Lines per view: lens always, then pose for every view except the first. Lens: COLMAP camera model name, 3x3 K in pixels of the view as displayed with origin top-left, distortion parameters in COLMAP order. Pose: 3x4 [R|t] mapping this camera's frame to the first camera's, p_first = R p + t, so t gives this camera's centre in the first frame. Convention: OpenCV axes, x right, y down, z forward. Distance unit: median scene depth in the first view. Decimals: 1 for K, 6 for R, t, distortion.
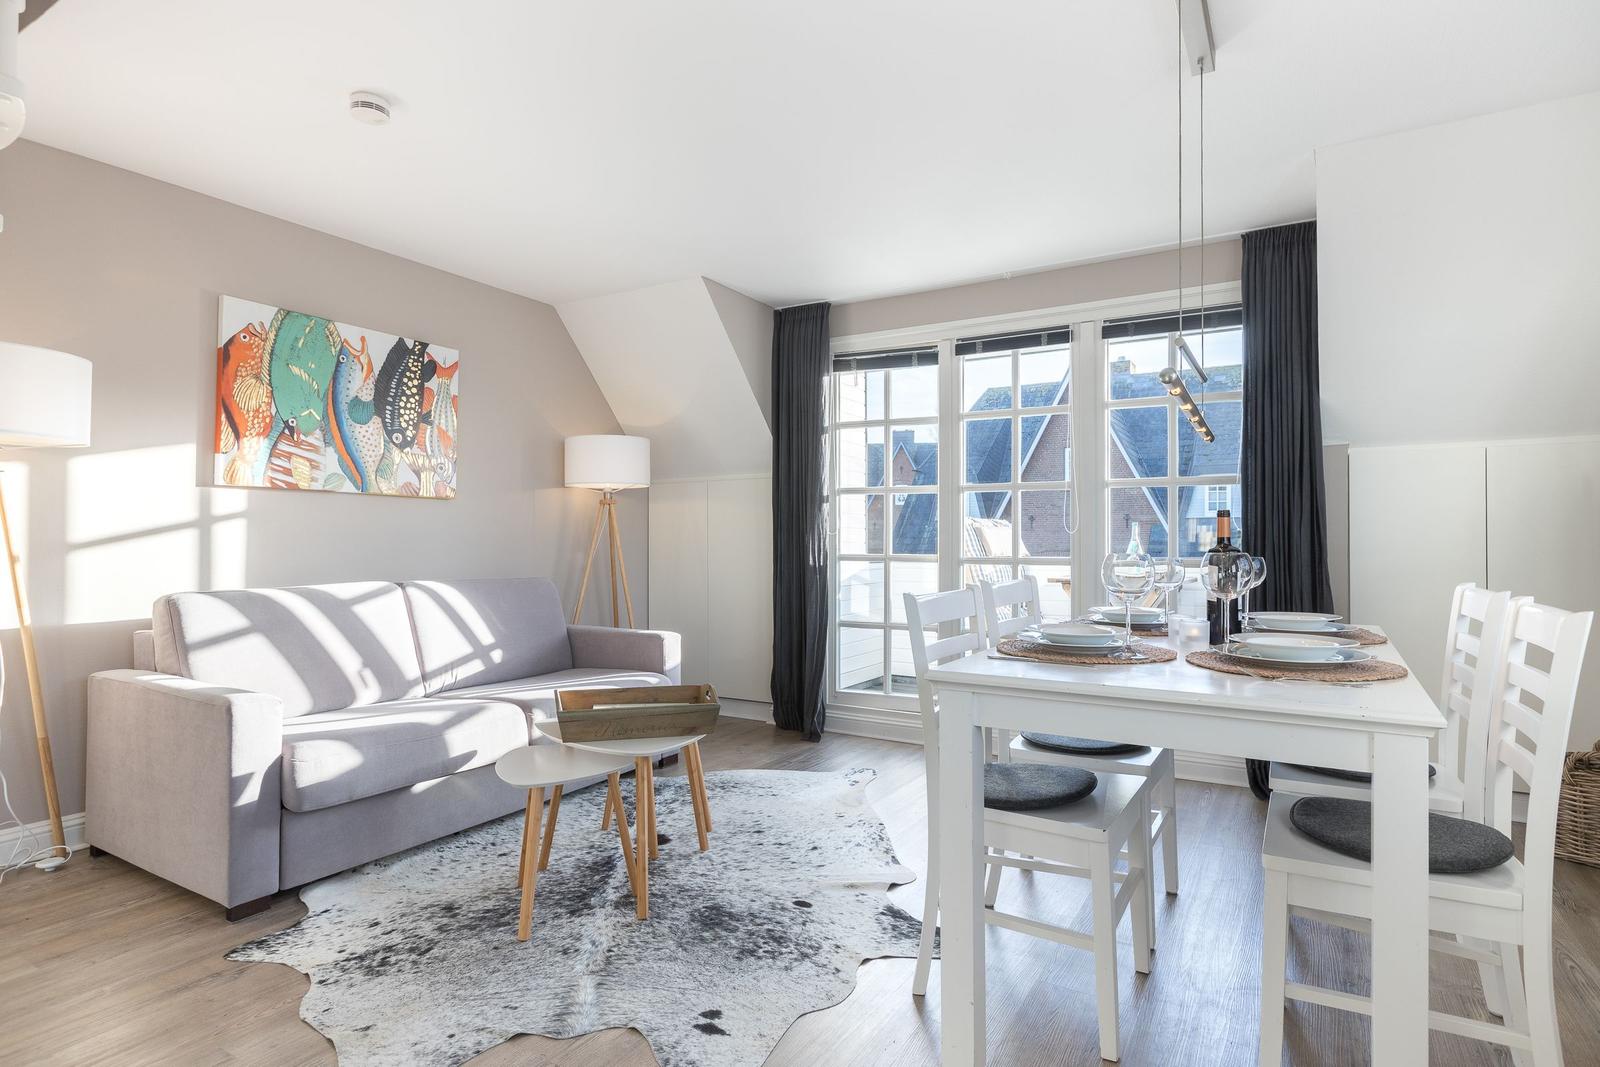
lens RADIAL K [[831.8, 0, 829.3], [0, 831.8, 538.1], [0, 0, 1]] dist [-0.001013, -0.000034]
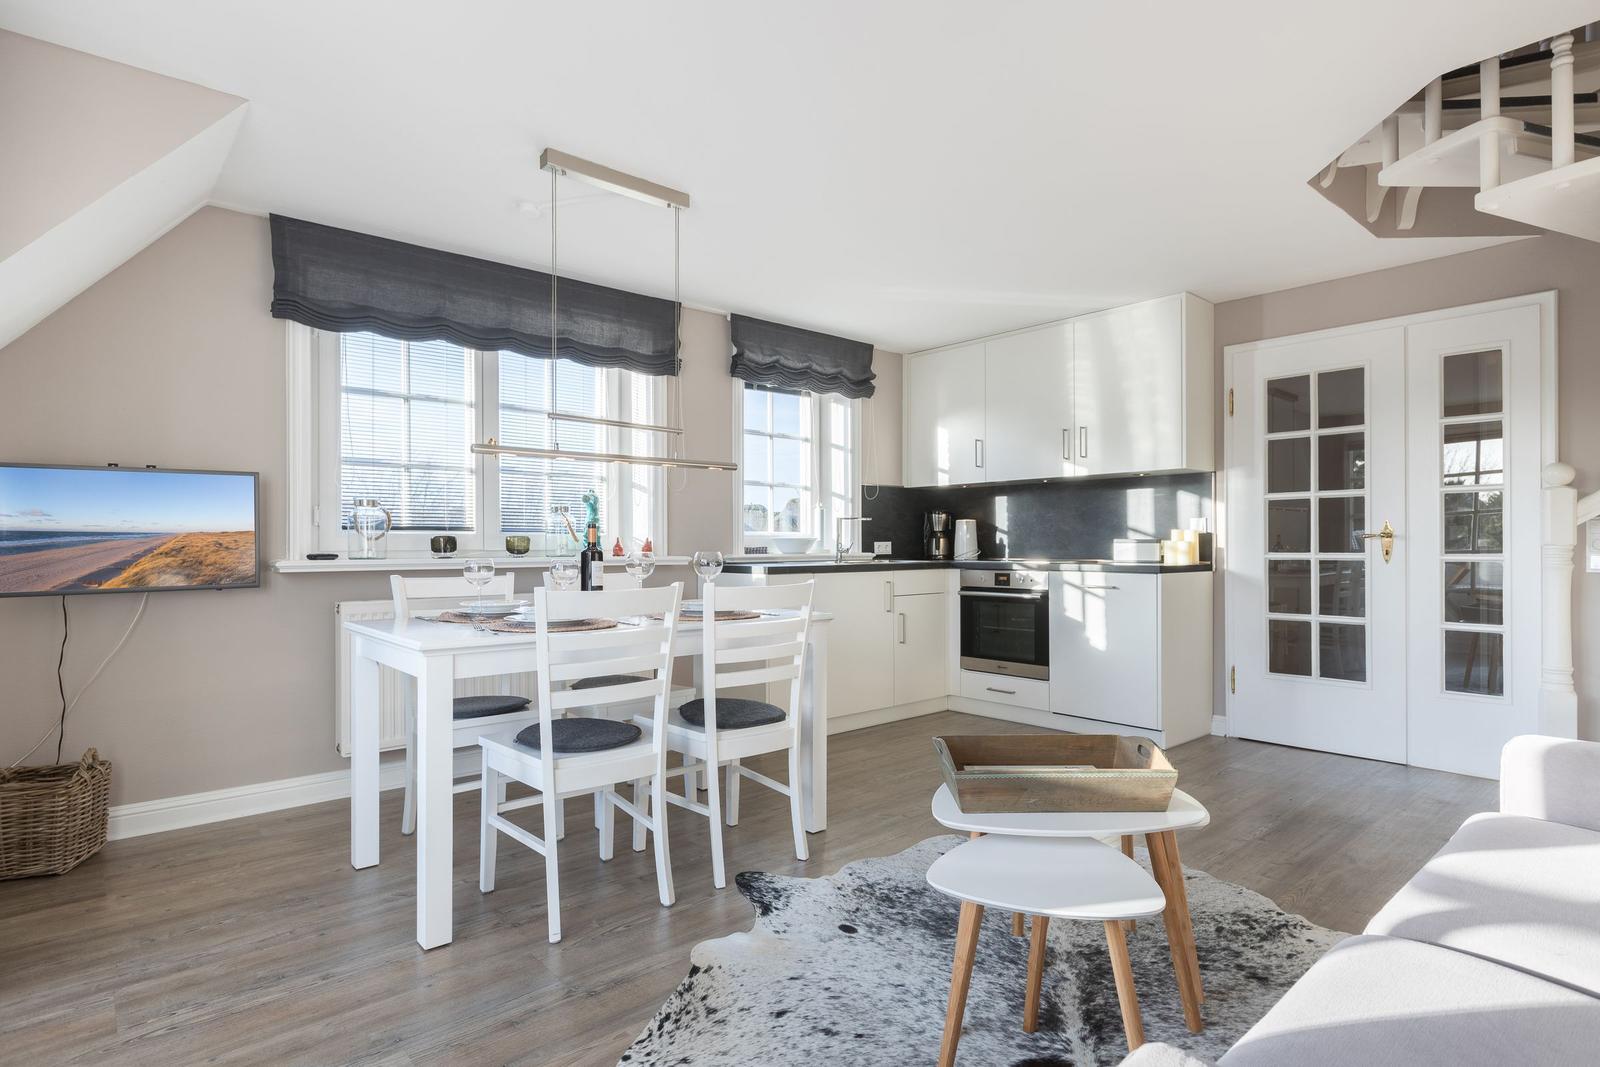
lens RADIAL K [[832.4, 0, 803.6], [0, 832.4, 543.2], [0, 0, 1]] dist [-0.005182, -0.000399]
pose [[-0.944340, 0.004518, 0.328941, -0.208519], [0.003473, 0.999987, -0.003764, 0.006227], [-0.328953, -0.002412, -0.944343, 1.343665]]
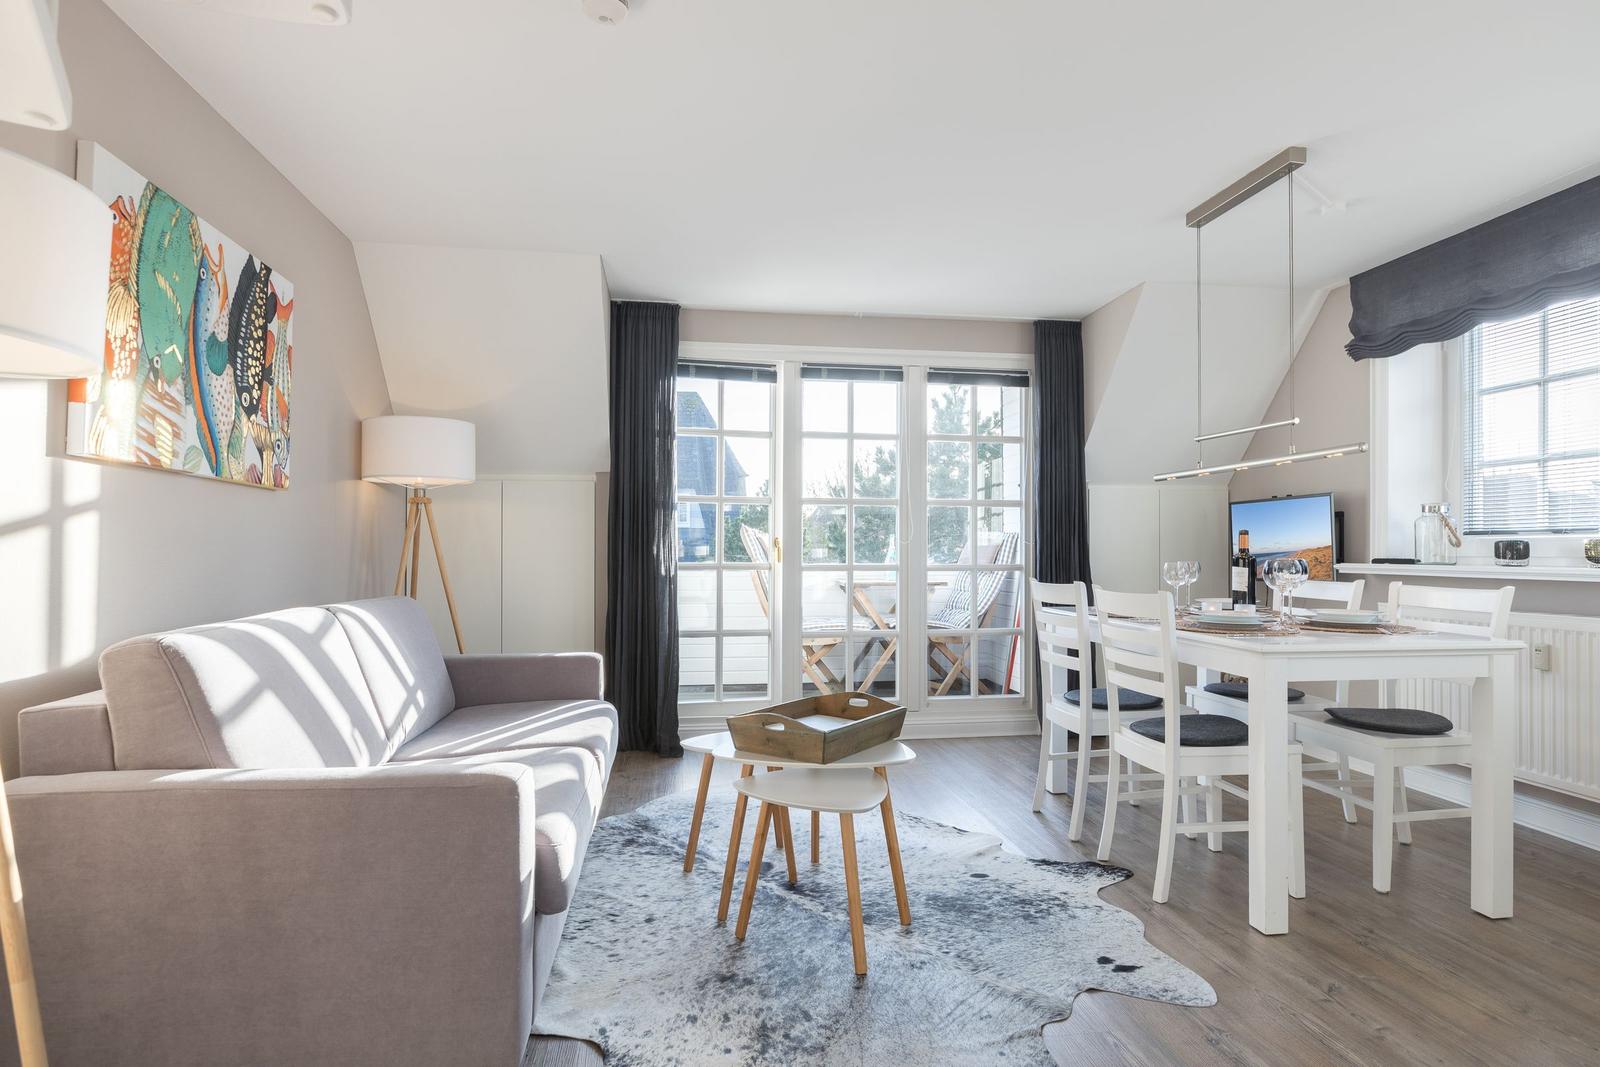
lens RADIAL K [[832.4, 0, 803.6], [0, 832.4, 543.2], [0, 0, 1]] dist [-0.005182, -0.000399]
pose [[0.783679, 0.005594, 0.621141, -0.643660], [-0.003464, 0.999983, -0.004636, 0.000290], [-0.621157, 0.001482, 0.783685, 0.192715]]
